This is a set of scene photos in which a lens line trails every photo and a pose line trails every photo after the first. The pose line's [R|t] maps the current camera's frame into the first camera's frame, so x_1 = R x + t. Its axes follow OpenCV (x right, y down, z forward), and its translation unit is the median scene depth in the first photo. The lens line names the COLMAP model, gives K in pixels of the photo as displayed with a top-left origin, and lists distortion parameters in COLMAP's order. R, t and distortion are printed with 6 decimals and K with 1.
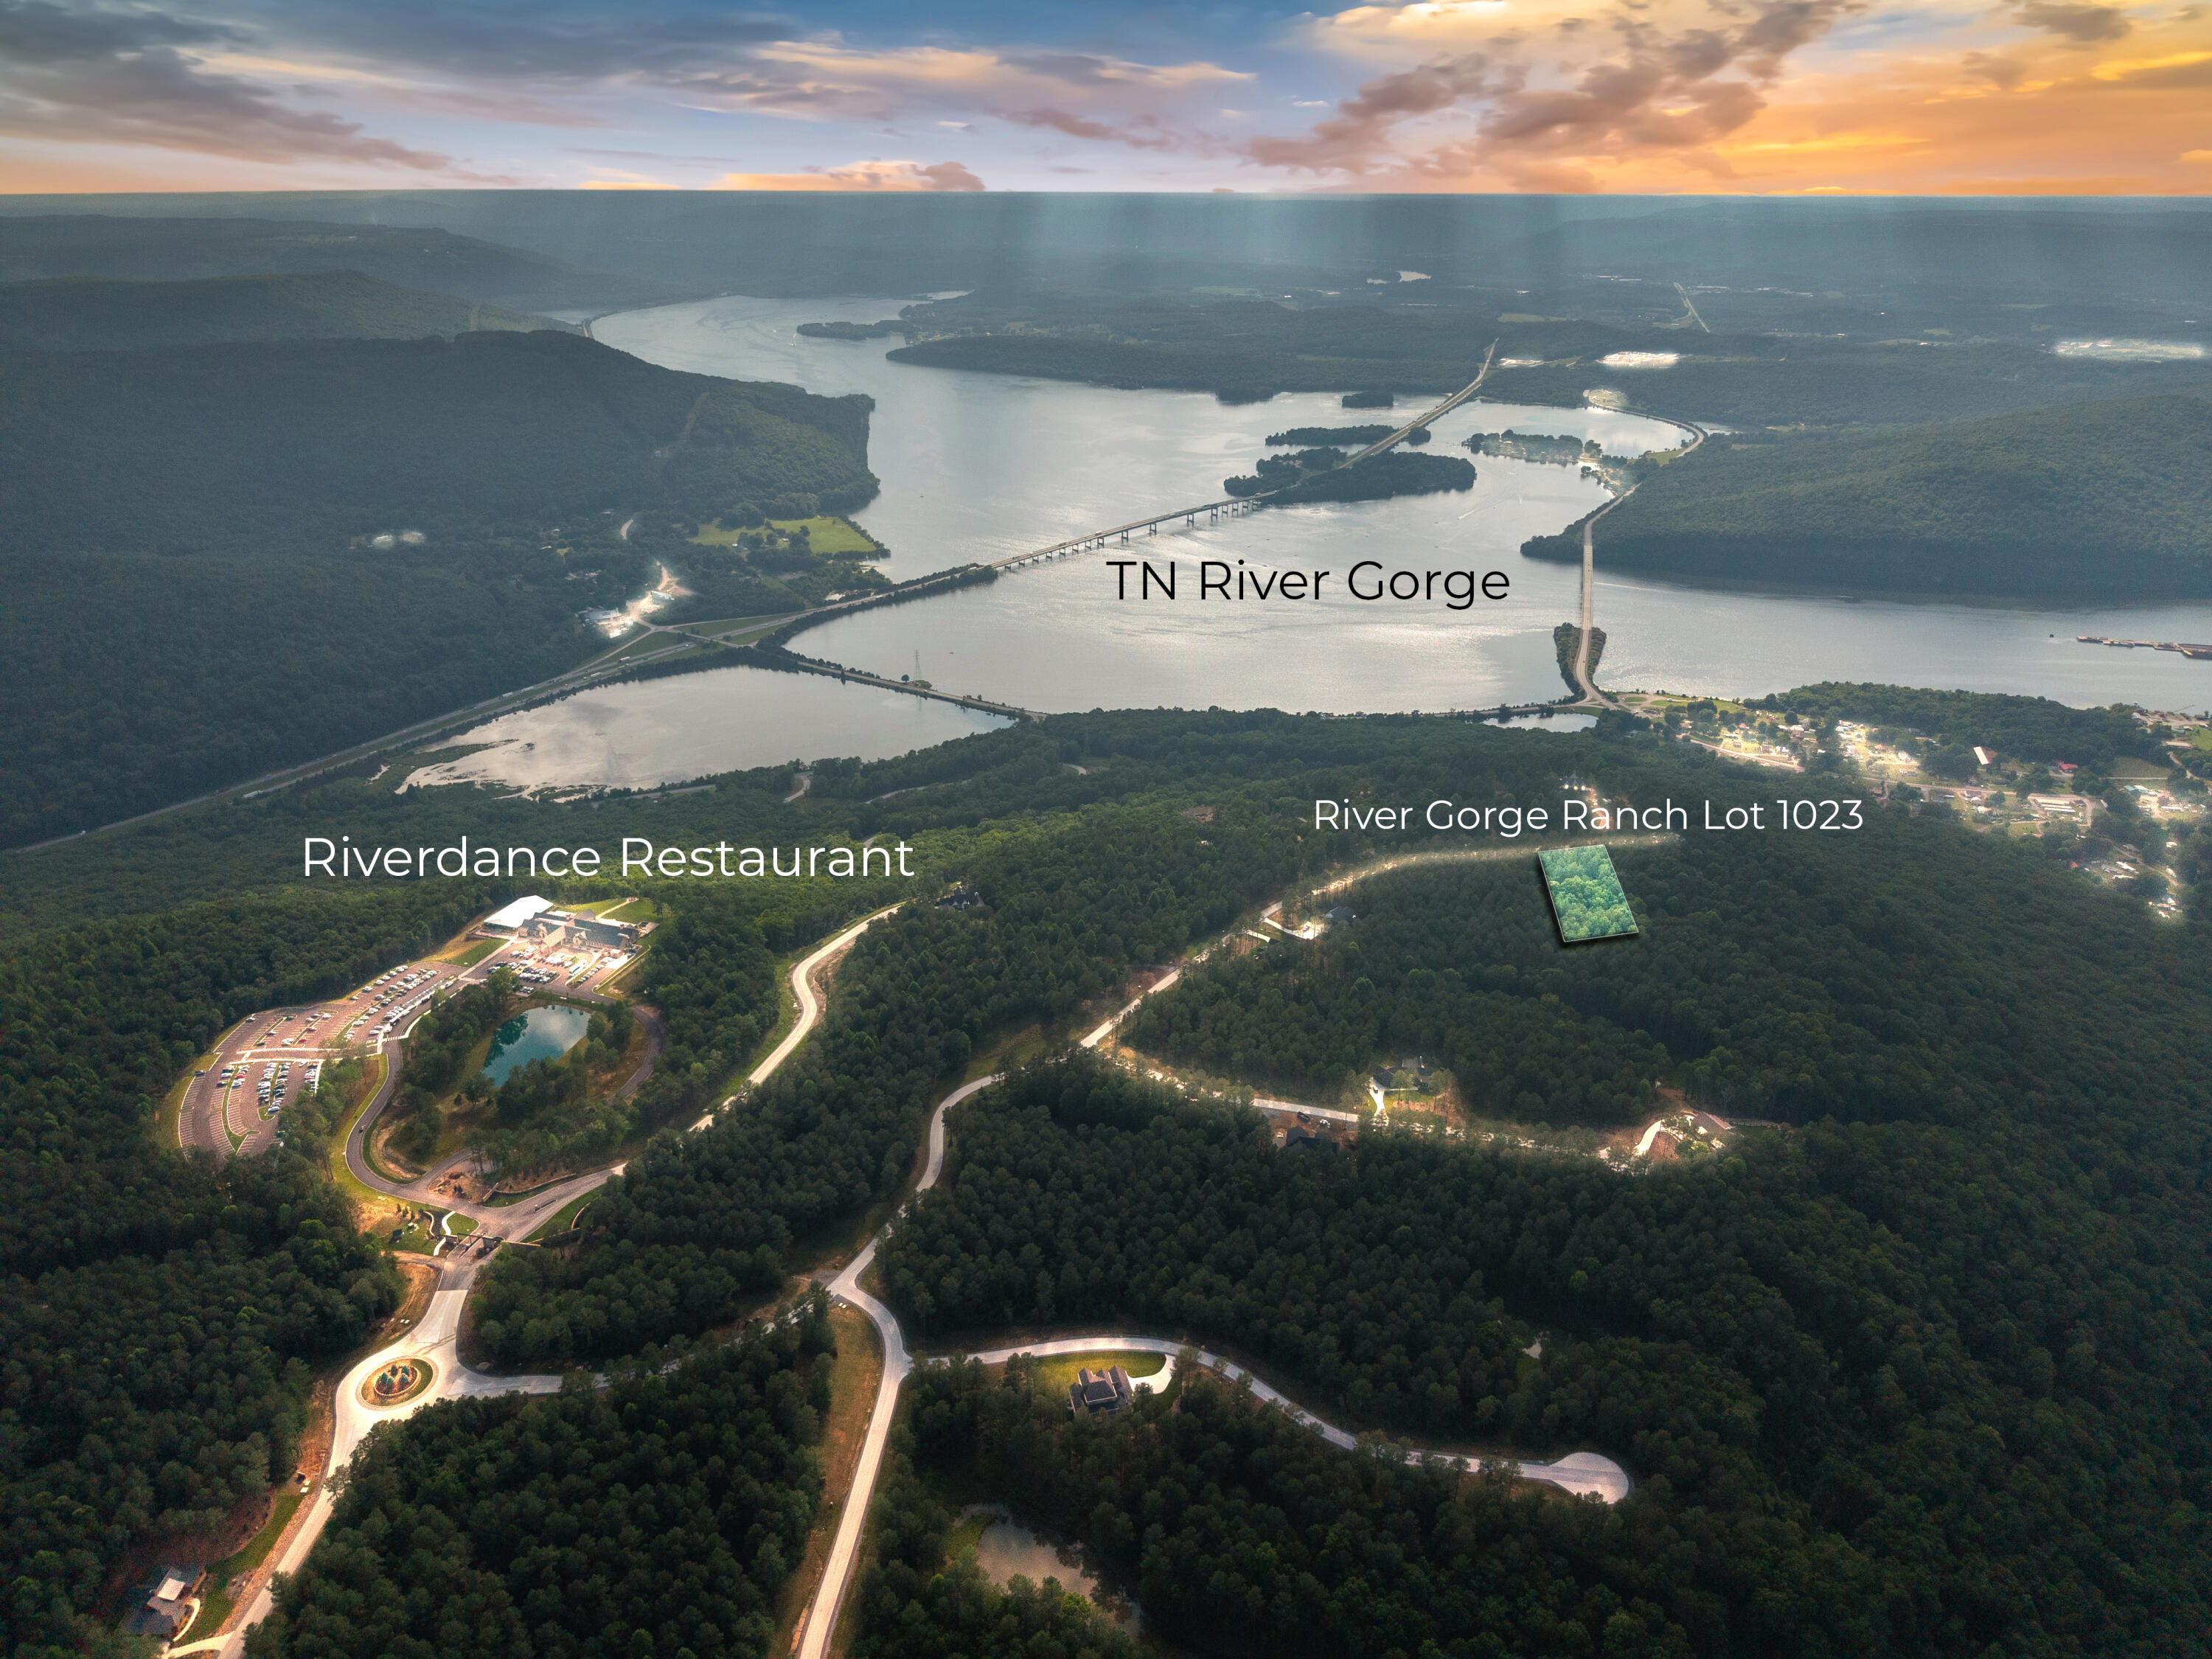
lens RADIAL K [[1519.1, 0, 1110.4], [0, 1519.1, 800.1], [0, 0, 1]] dist [0.007789, 0.002002]
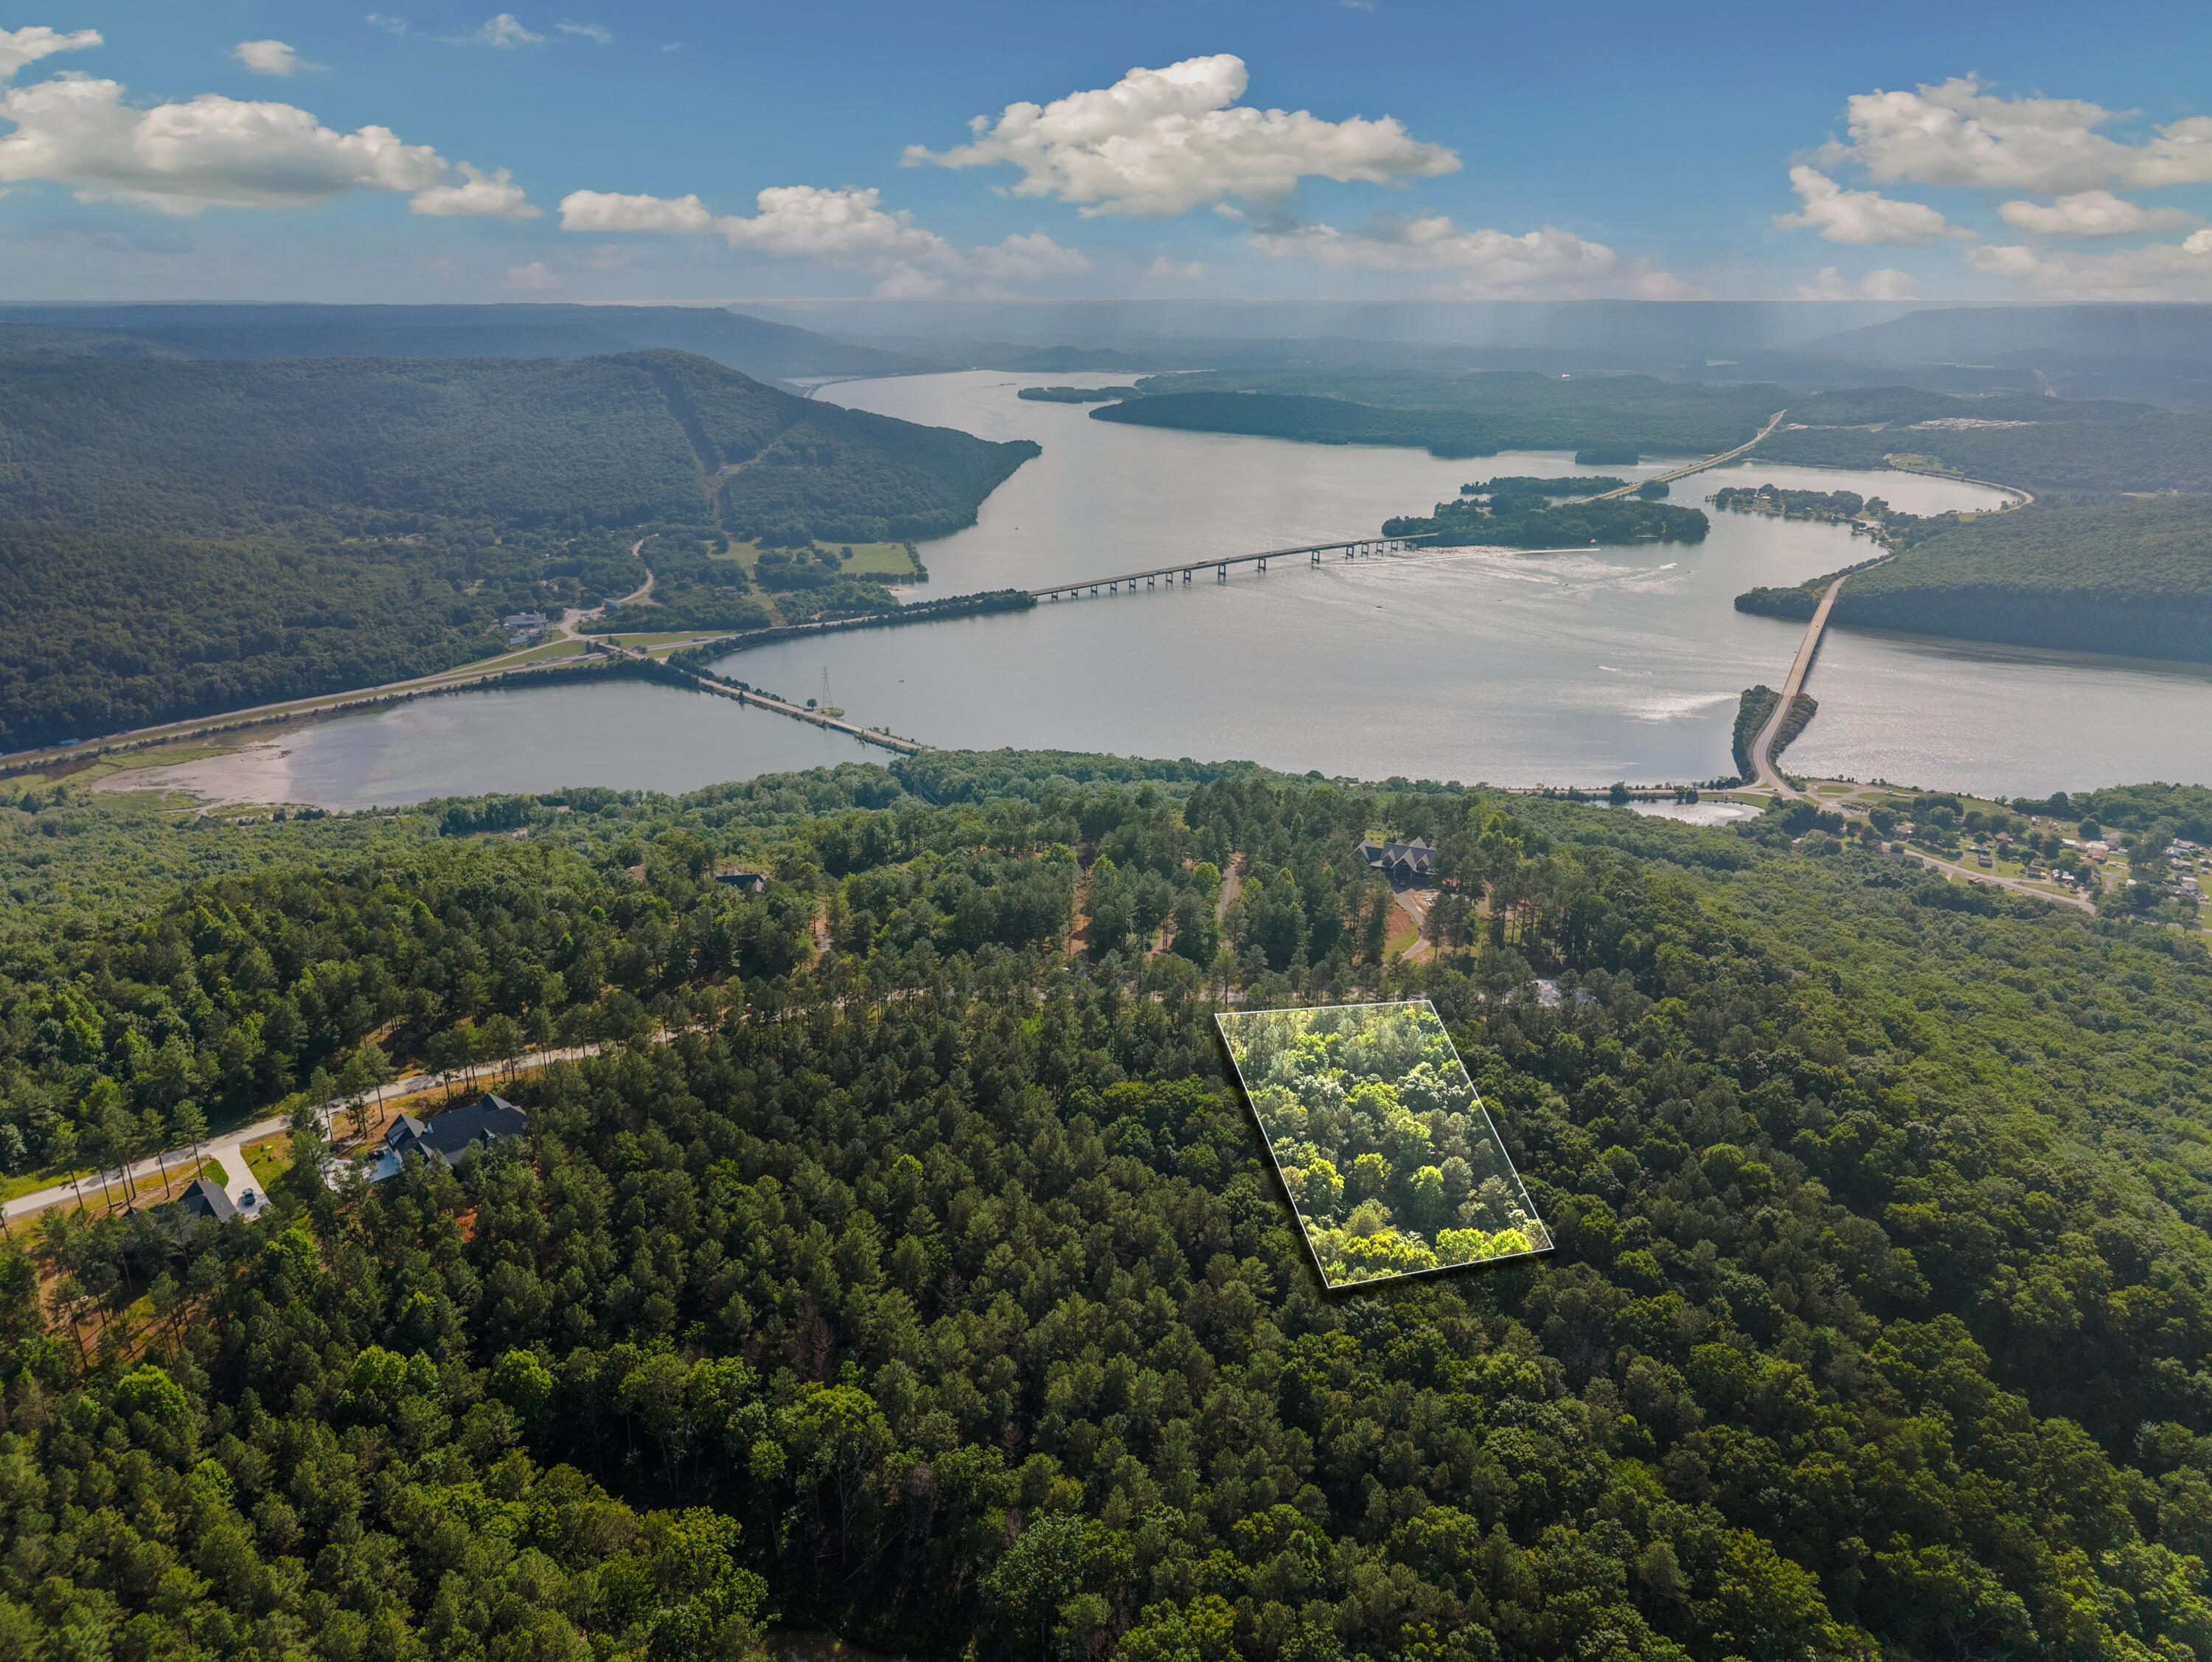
lens RADIAL K [[1527.4, 0, 1106.0], [0, 1527.4, 831.0], [0, 0, 1]] dist [0.007096, -0.006244]
pose [[0.979826, 0.067297, -0.188181, 0.153725], [-0.076836, 0.996079, -0.043851, 0.004808], [0.184492, 0.057425, 0.981155, 0.278355]]
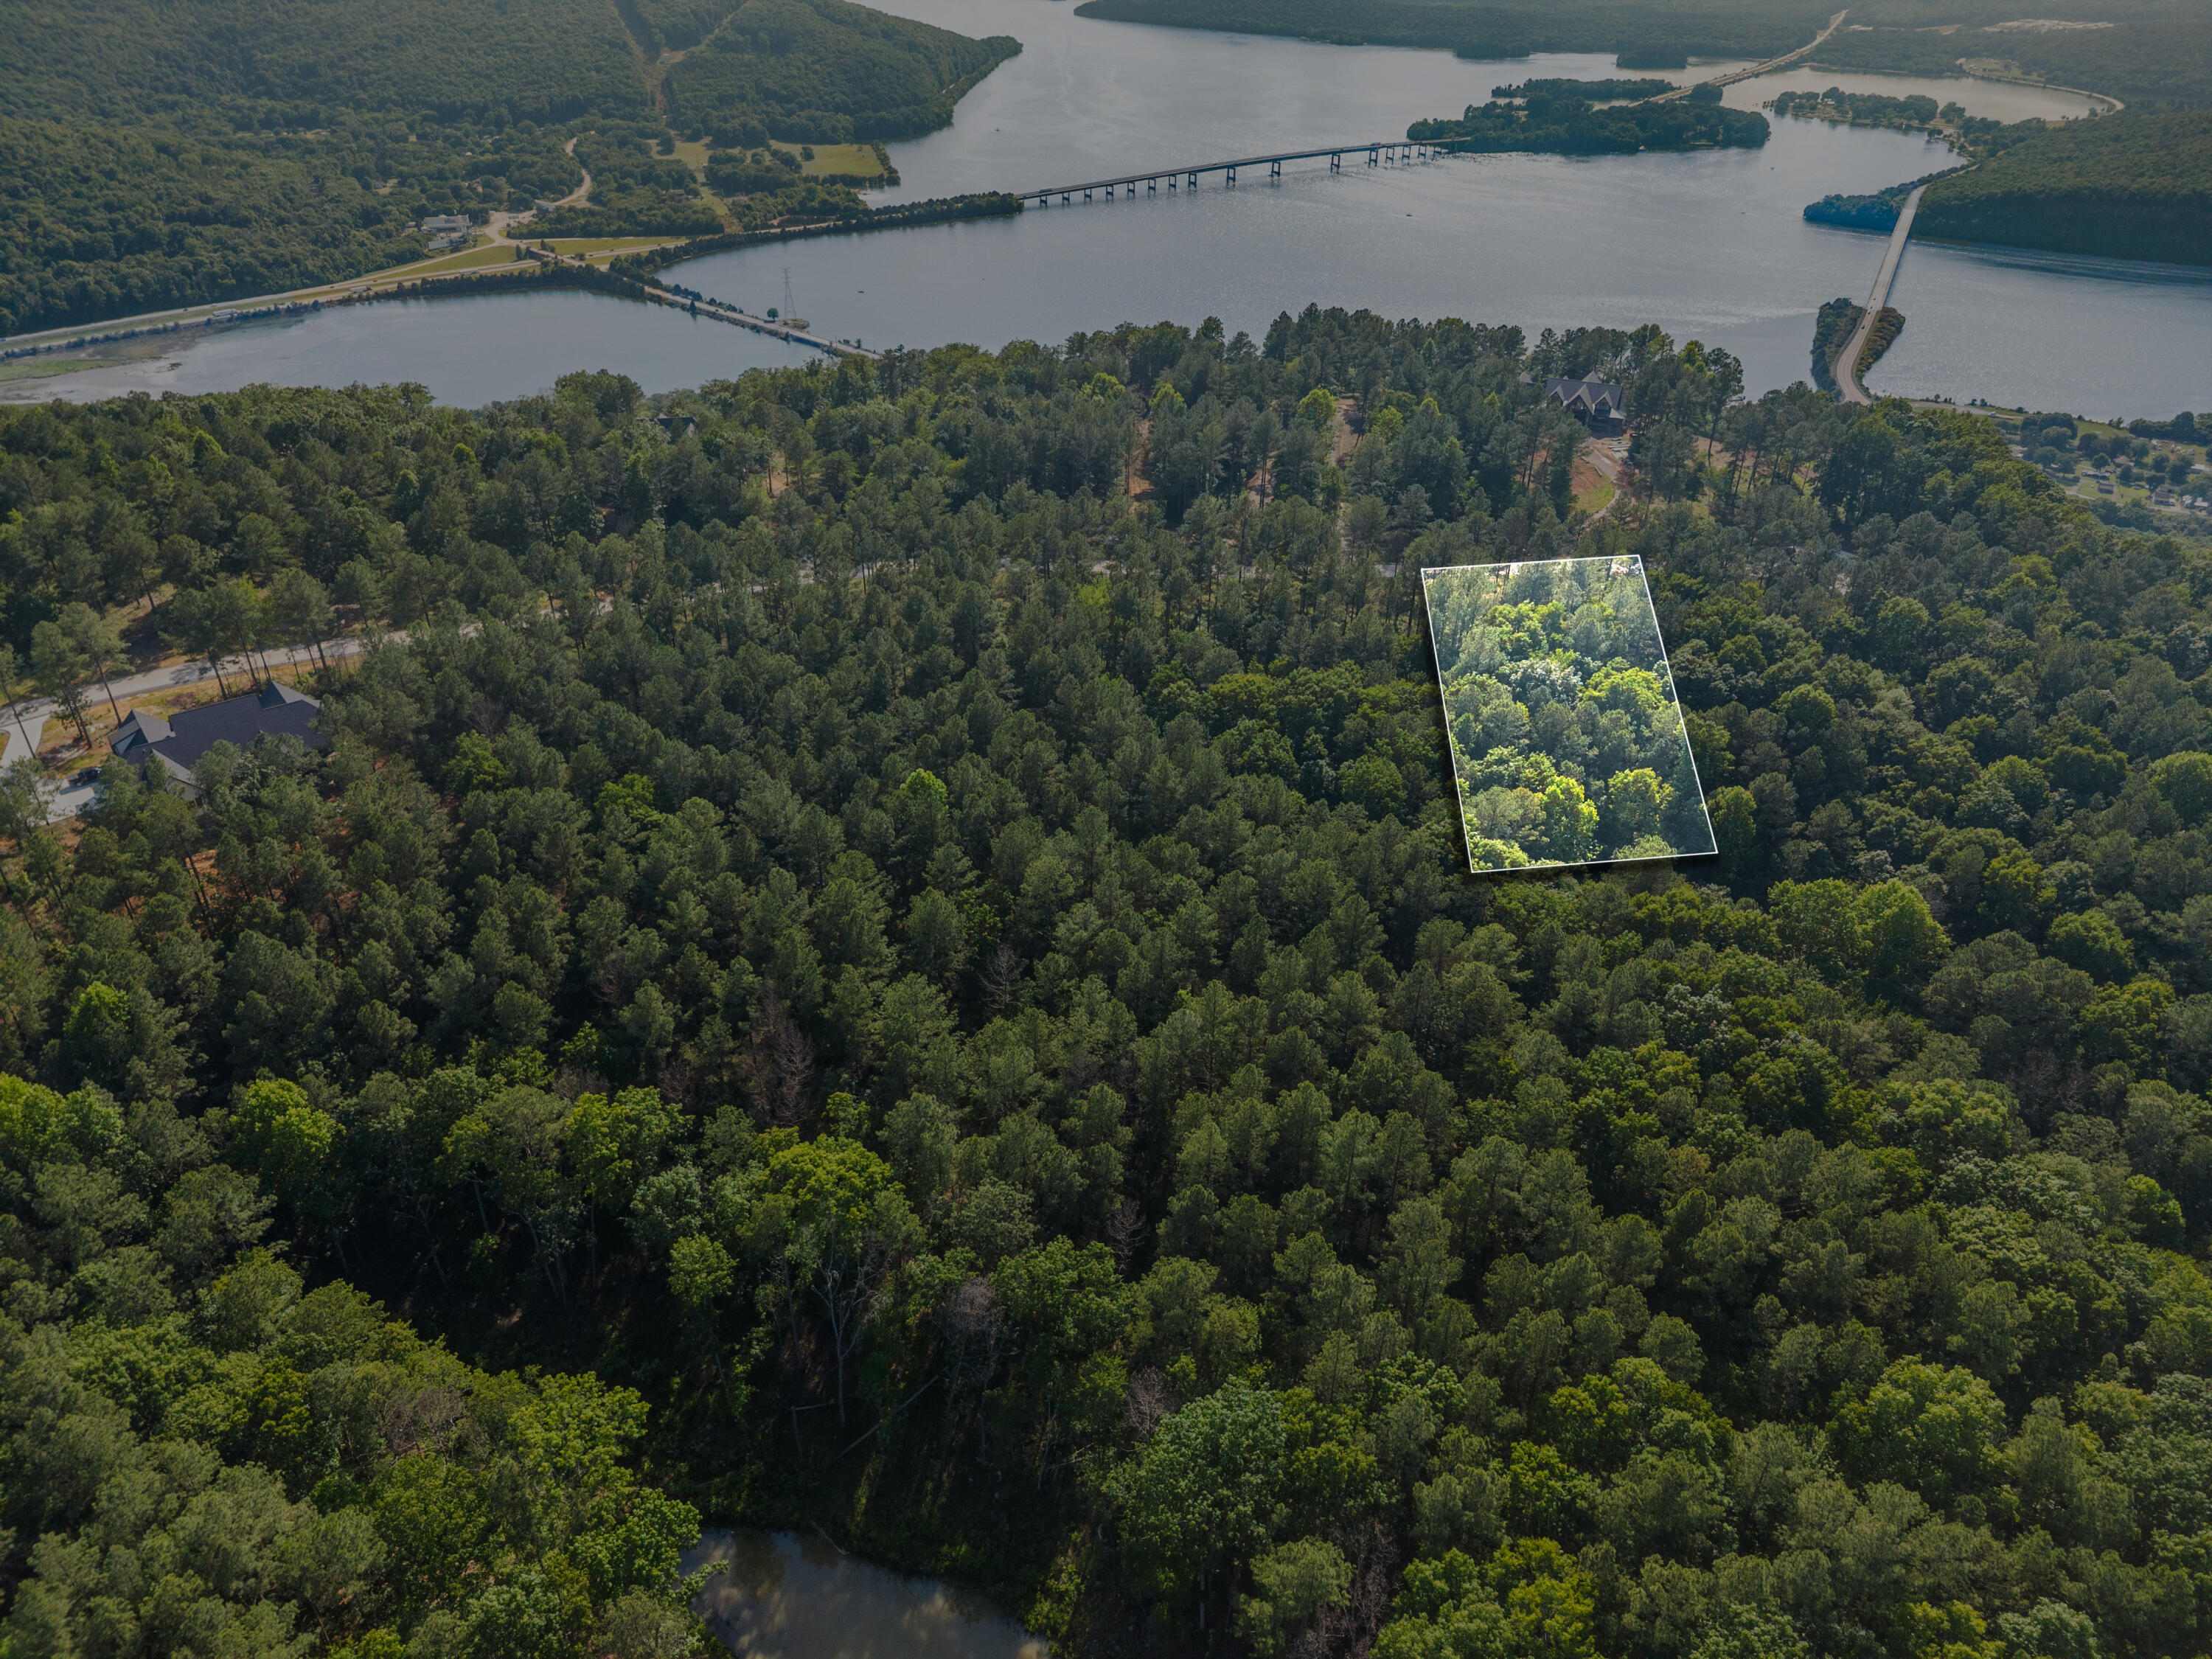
lens RADIAL K [[1527.4, 0, 1106.0], [0, 1527.4, 829.5], [0, 0, 1]] dist [0.007096, -0.006244]
pose [[0.981857, 0.105505, -0.157559, 0.136236], [-0.078654, 0.982666, 0.167871, 0.017533], [0.172539, -0.152433, 0.973136, 0.329631]]
